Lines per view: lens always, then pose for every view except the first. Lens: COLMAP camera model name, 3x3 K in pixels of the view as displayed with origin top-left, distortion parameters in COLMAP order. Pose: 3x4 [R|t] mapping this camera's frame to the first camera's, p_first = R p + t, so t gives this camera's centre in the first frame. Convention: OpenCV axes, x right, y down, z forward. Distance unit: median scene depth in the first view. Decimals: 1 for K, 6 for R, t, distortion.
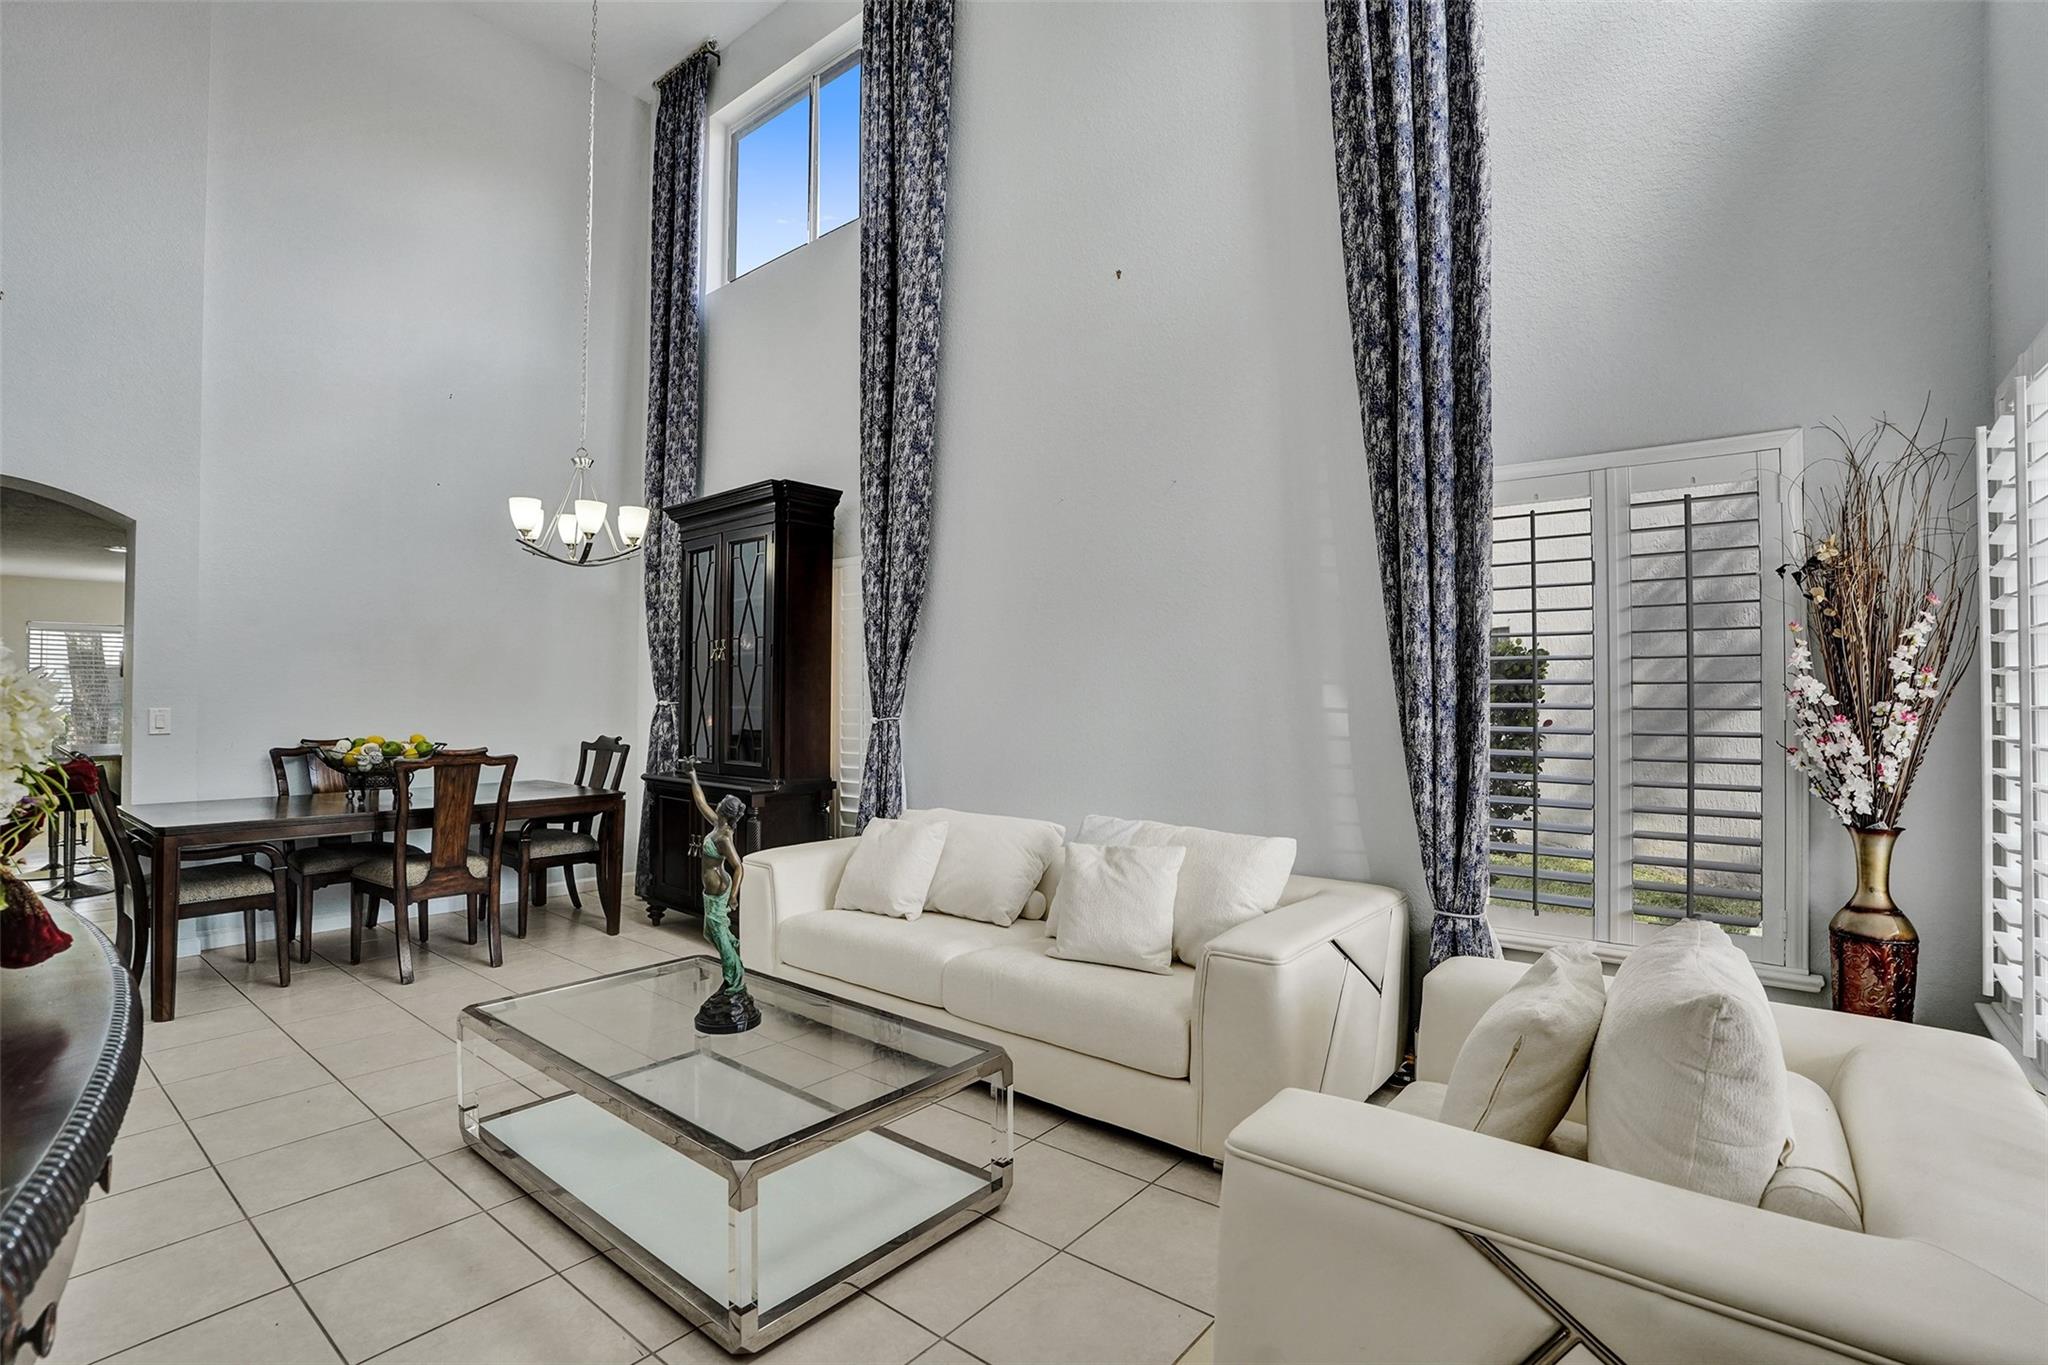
lens RADIAL K [[959.7, 0, 1007.6], [0, 959.7, 696.7], [0, 0, 1]] dist [-0.069951, 0.025819]
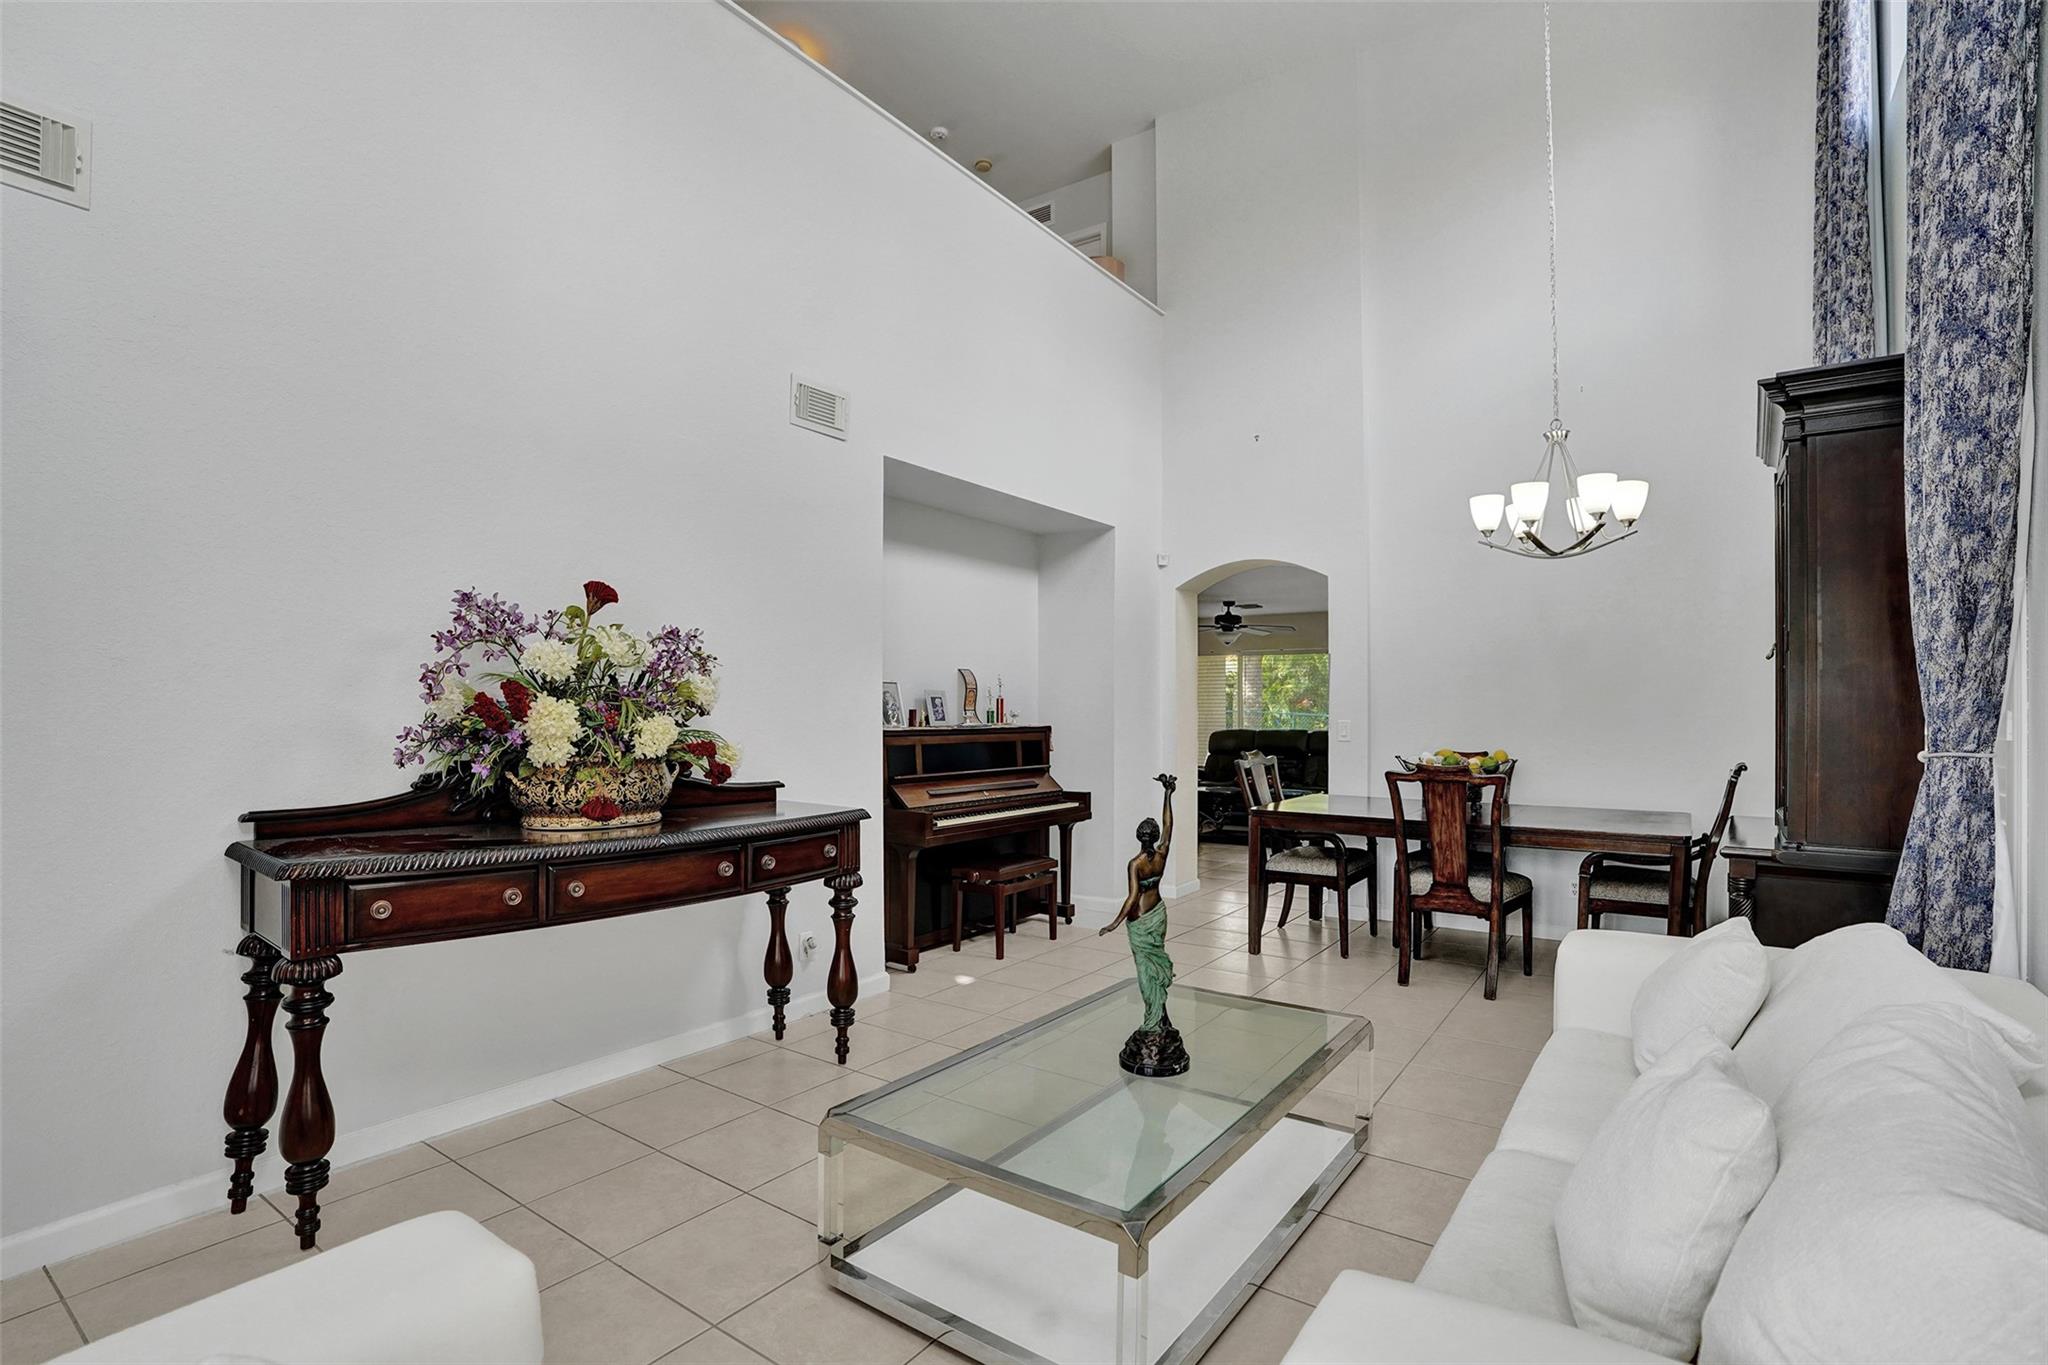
lens RADIAL K [[959.7, 0, 1007.6], [0, 959.7, 696.7], [0, 0, 1]] dist [-0.069951, 0.025819]
pose [[0.070058, -0.012346, -0.997467, 0.371045], [0.003008, 0.999921, -0.012165, -0.004852], [0.997538, -0.002148, 0.070089, 0.475041]]
